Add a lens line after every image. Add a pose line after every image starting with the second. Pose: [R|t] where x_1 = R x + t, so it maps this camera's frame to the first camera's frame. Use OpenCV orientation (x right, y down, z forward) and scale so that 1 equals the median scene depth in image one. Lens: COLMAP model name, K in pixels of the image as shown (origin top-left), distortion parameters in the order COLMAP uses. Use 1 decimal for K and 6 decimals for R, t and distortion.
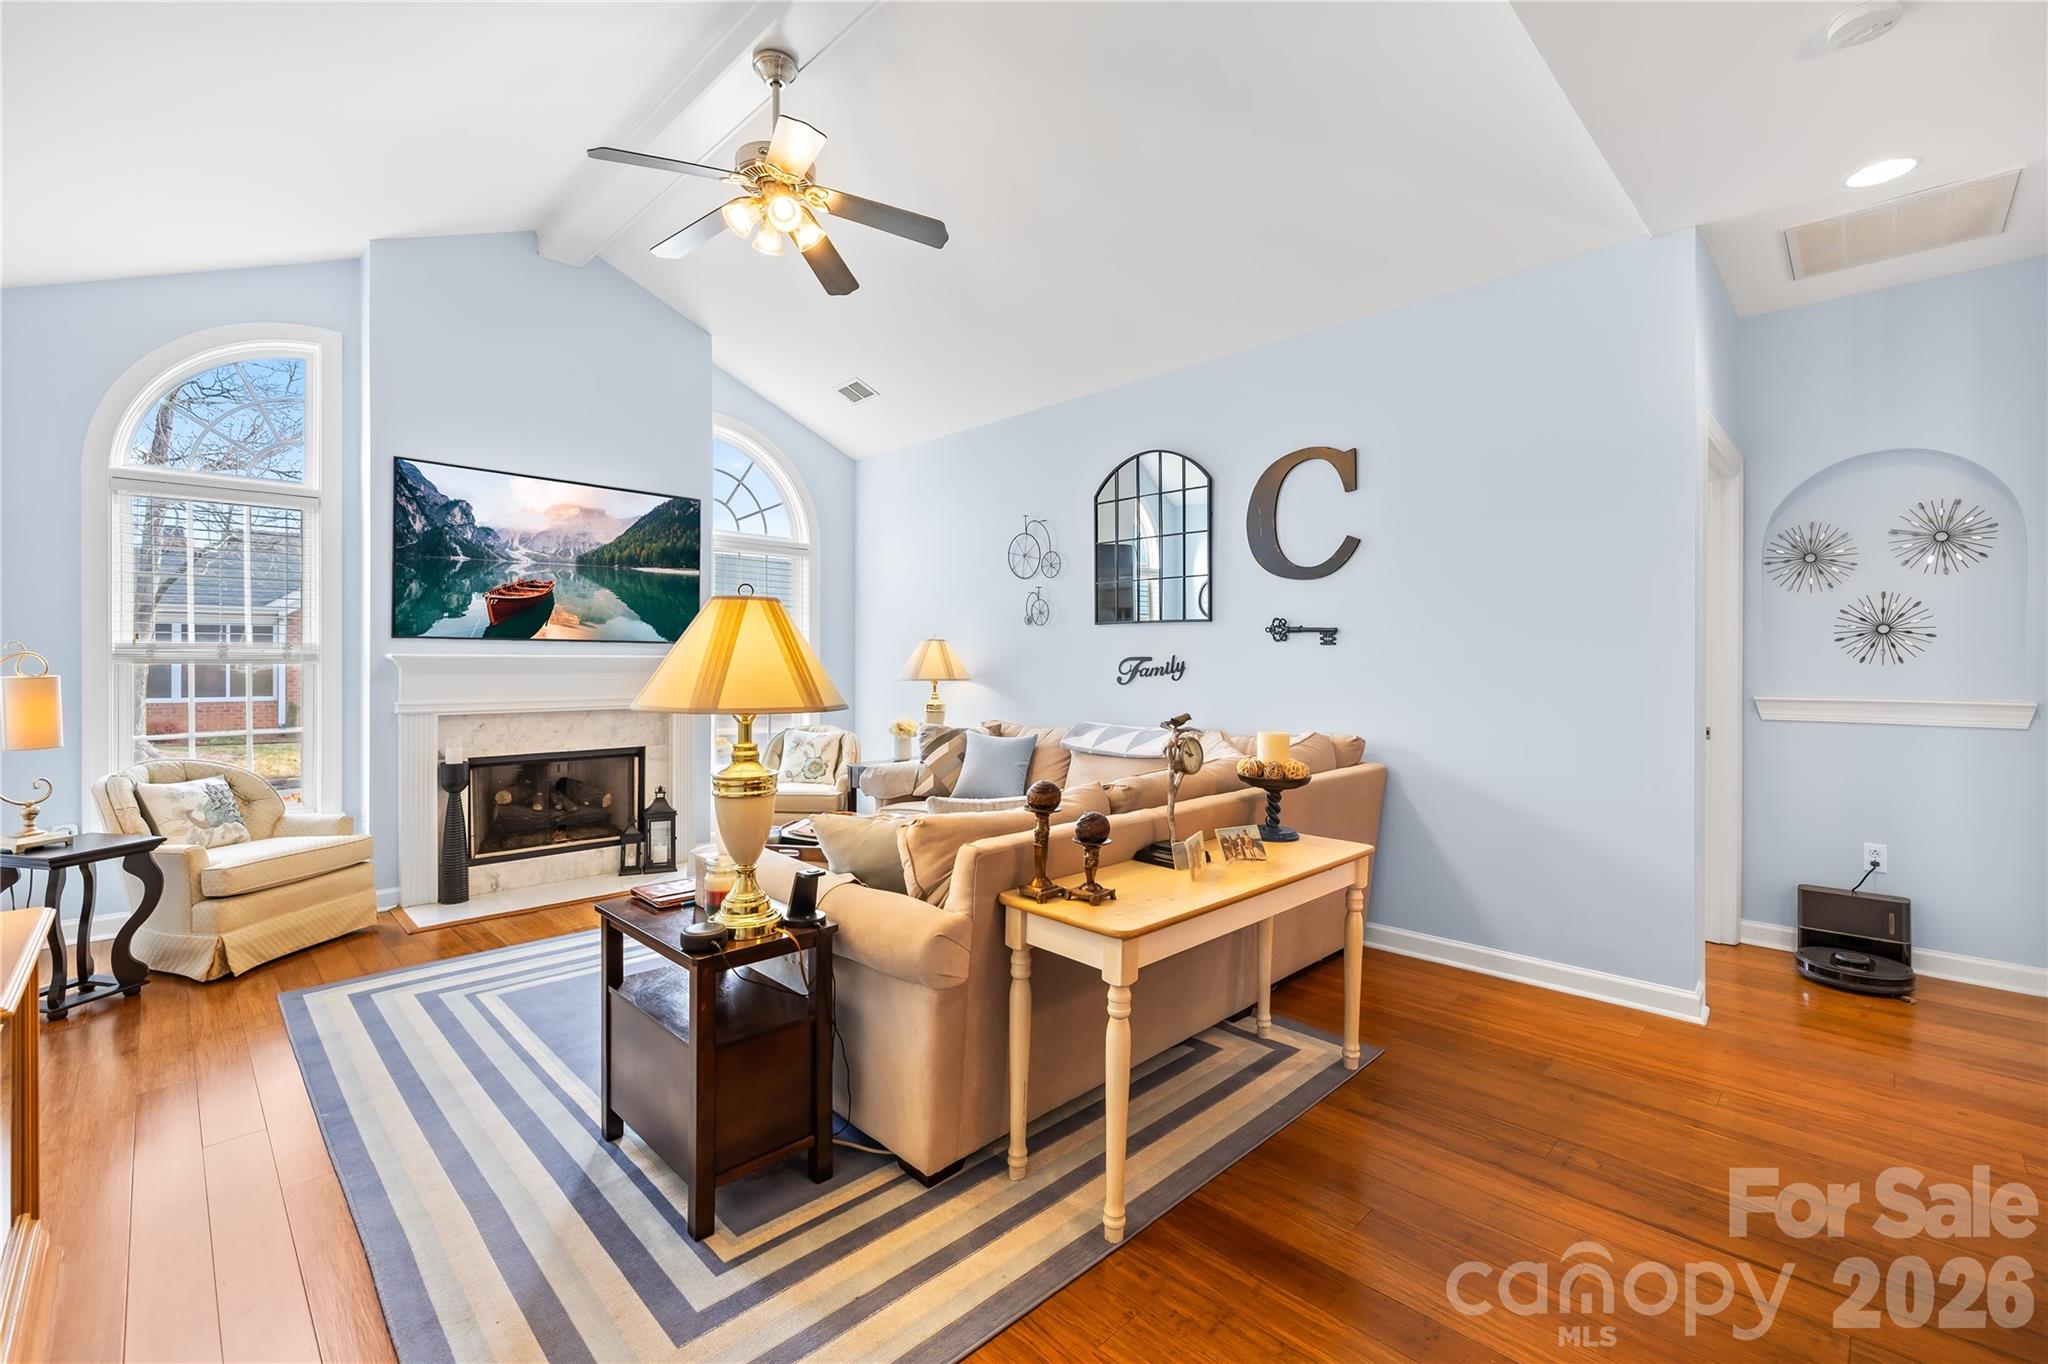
lens RADIAL K [[861.5, 0, 1022.0], [0, 861.5, 659.8], [0, 0, 1]] dist [-0.002638, -0.000865]
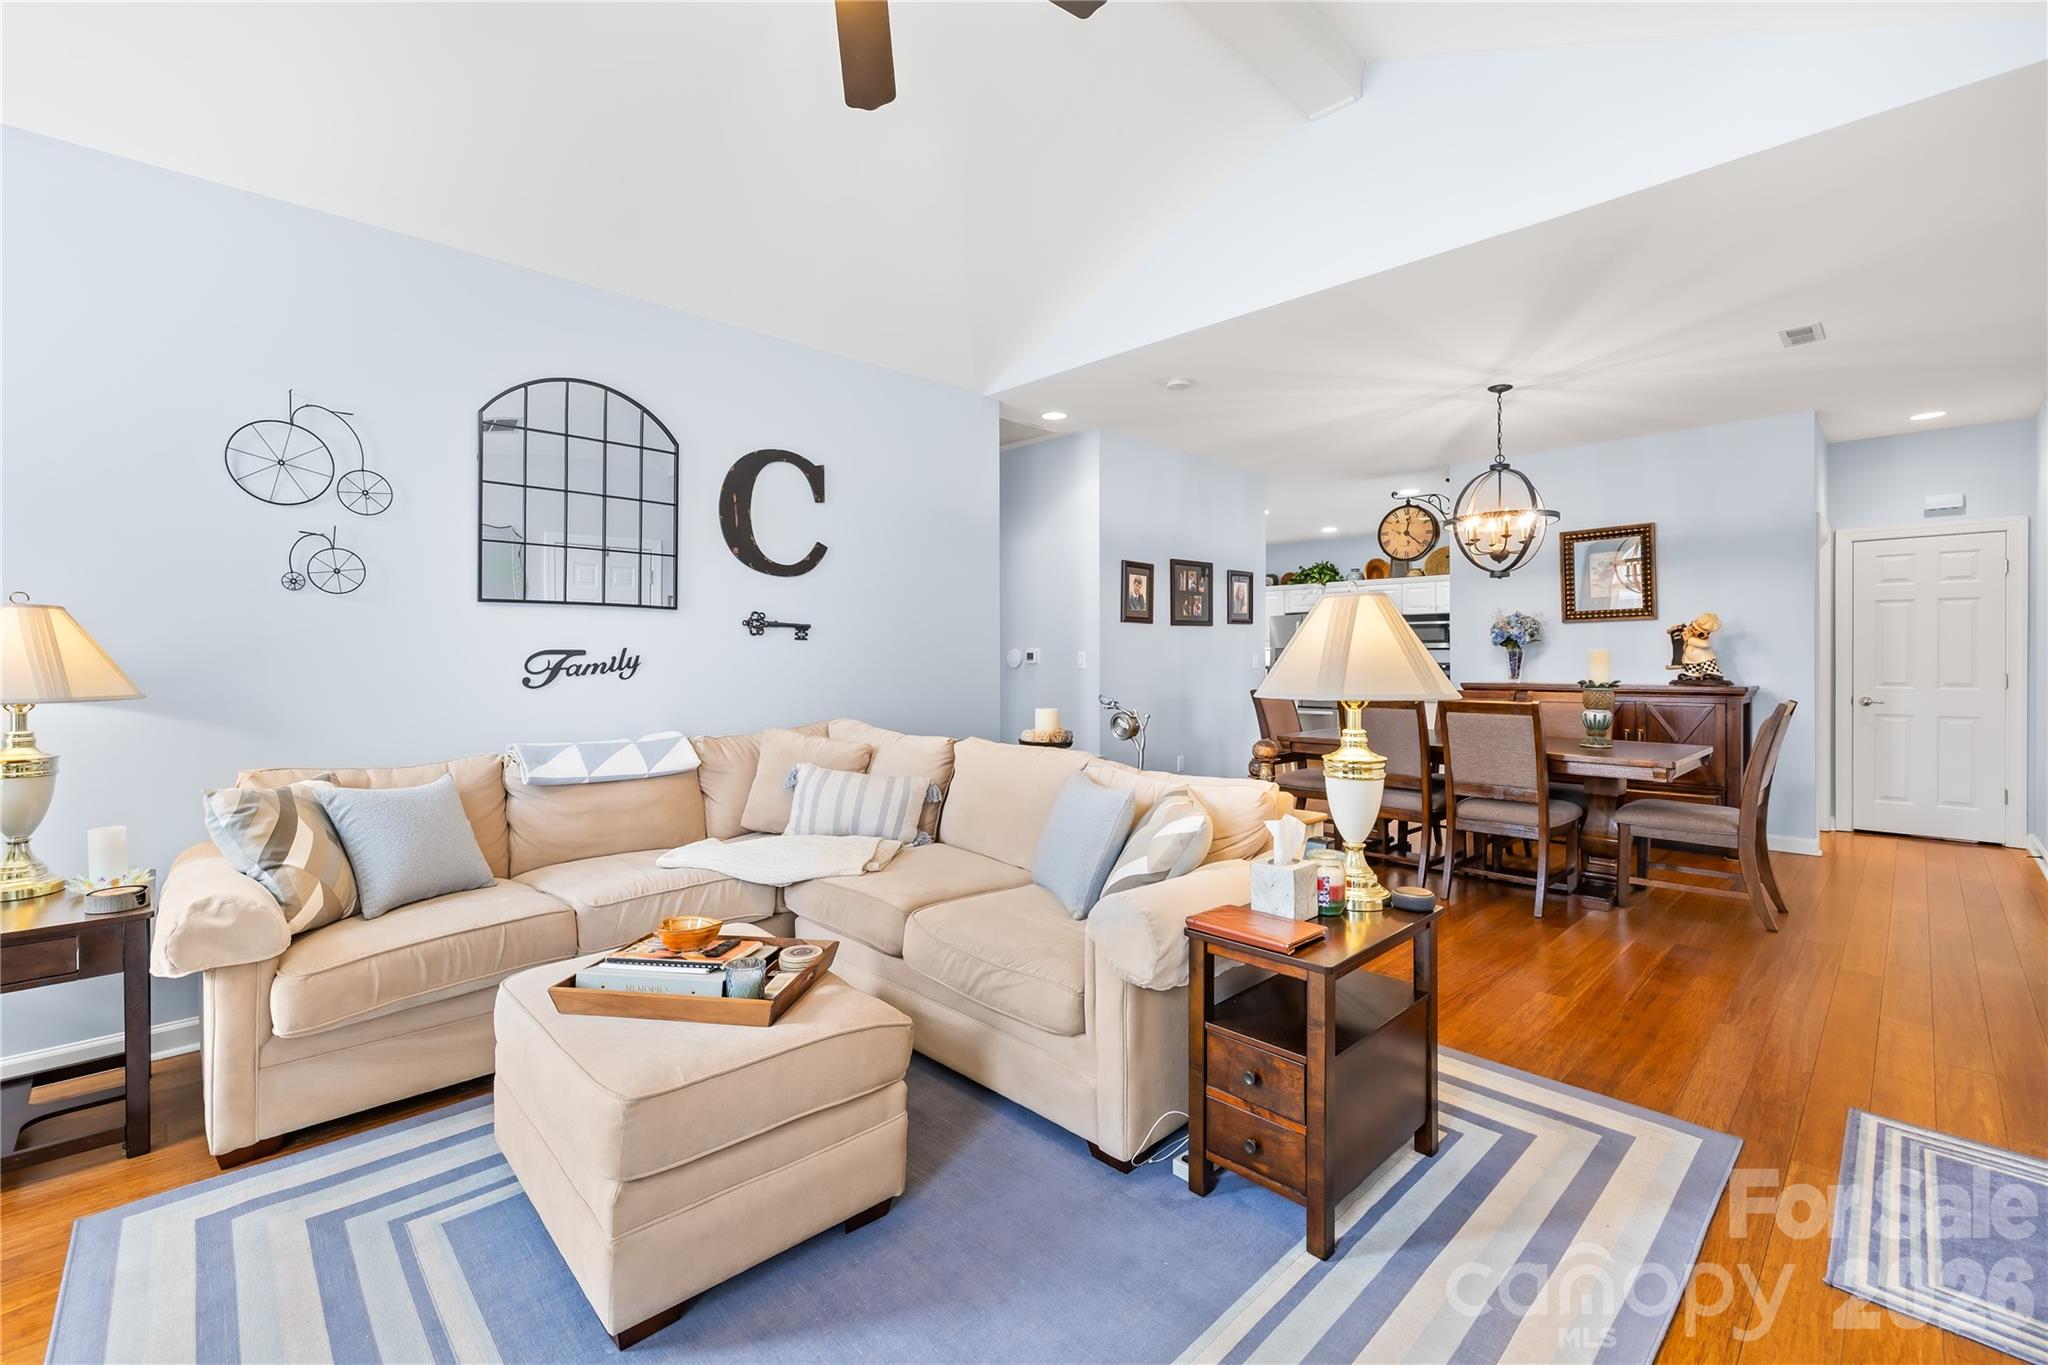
lens RADIAL K [[870.6, 0, 1008.1], [0, 870.6, 661.0], [0, 0, 1]] dist [-0.000762, 0.000198]
pose [[0.022723, -0.006543, 0.999720, -0.662402], [0.000838, 0.999978, 0.006525, 0.001860], [-0.999741, 0.000689, 0.022728, 0.650944]]
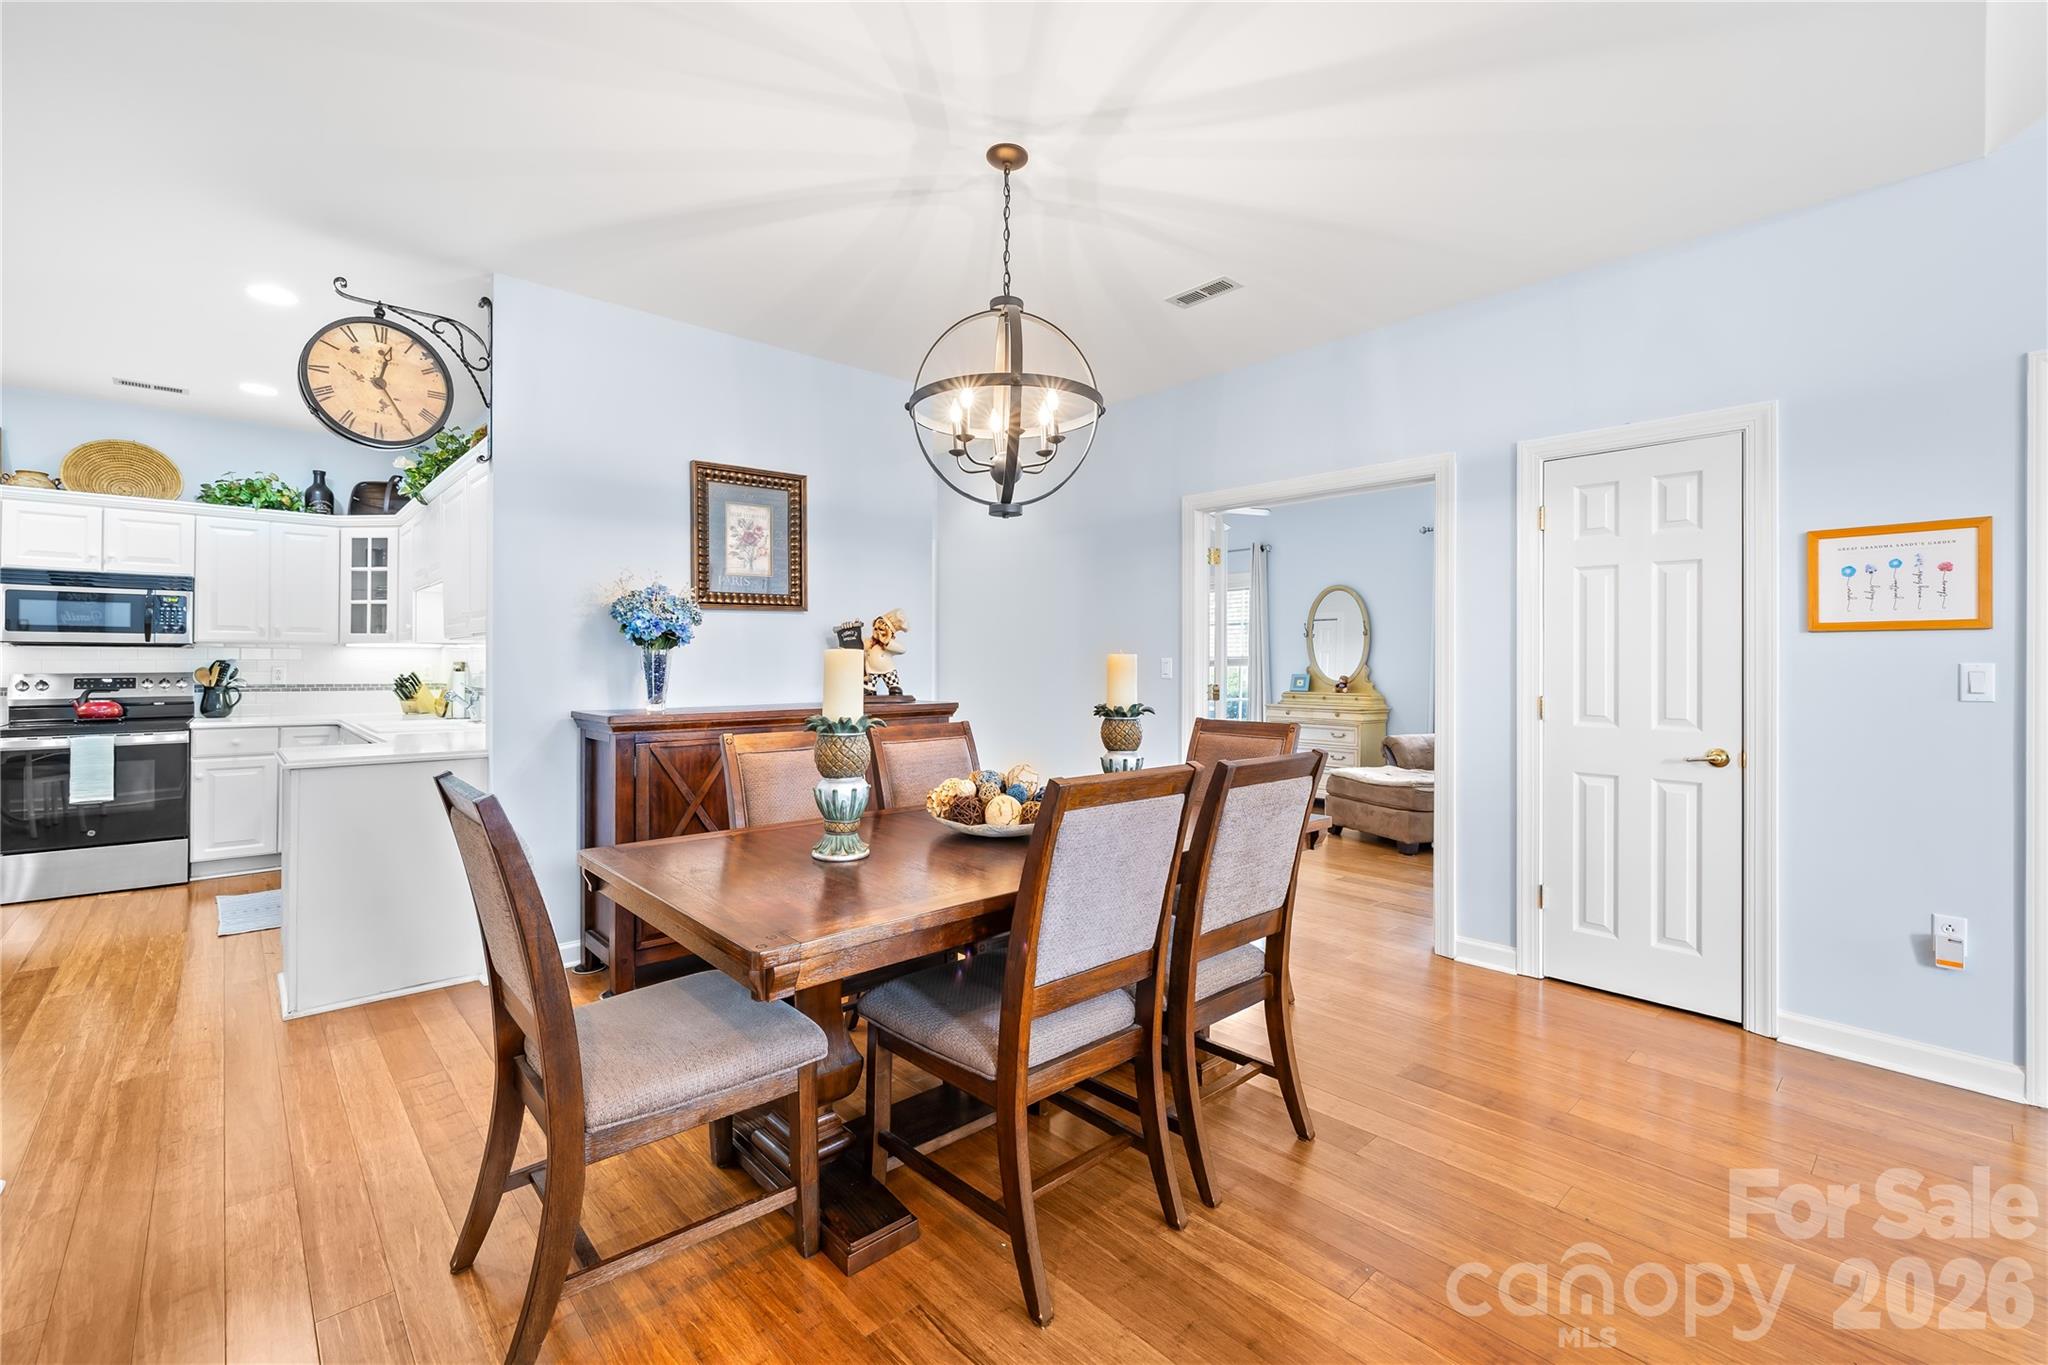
lens RADIAL K [[870.4, 0, 1005.1], [0, 870.4, 656.9], [0, 0, 1]] dist [-0.001761, -0.000010]
pose [[-0.999084, -0.003565, 0.042641, 0.457363], [-0.003569, 0.999994, -0.000012, -0.004518], [-0.042641, -0.000165, -0.999090, 0.629280]]
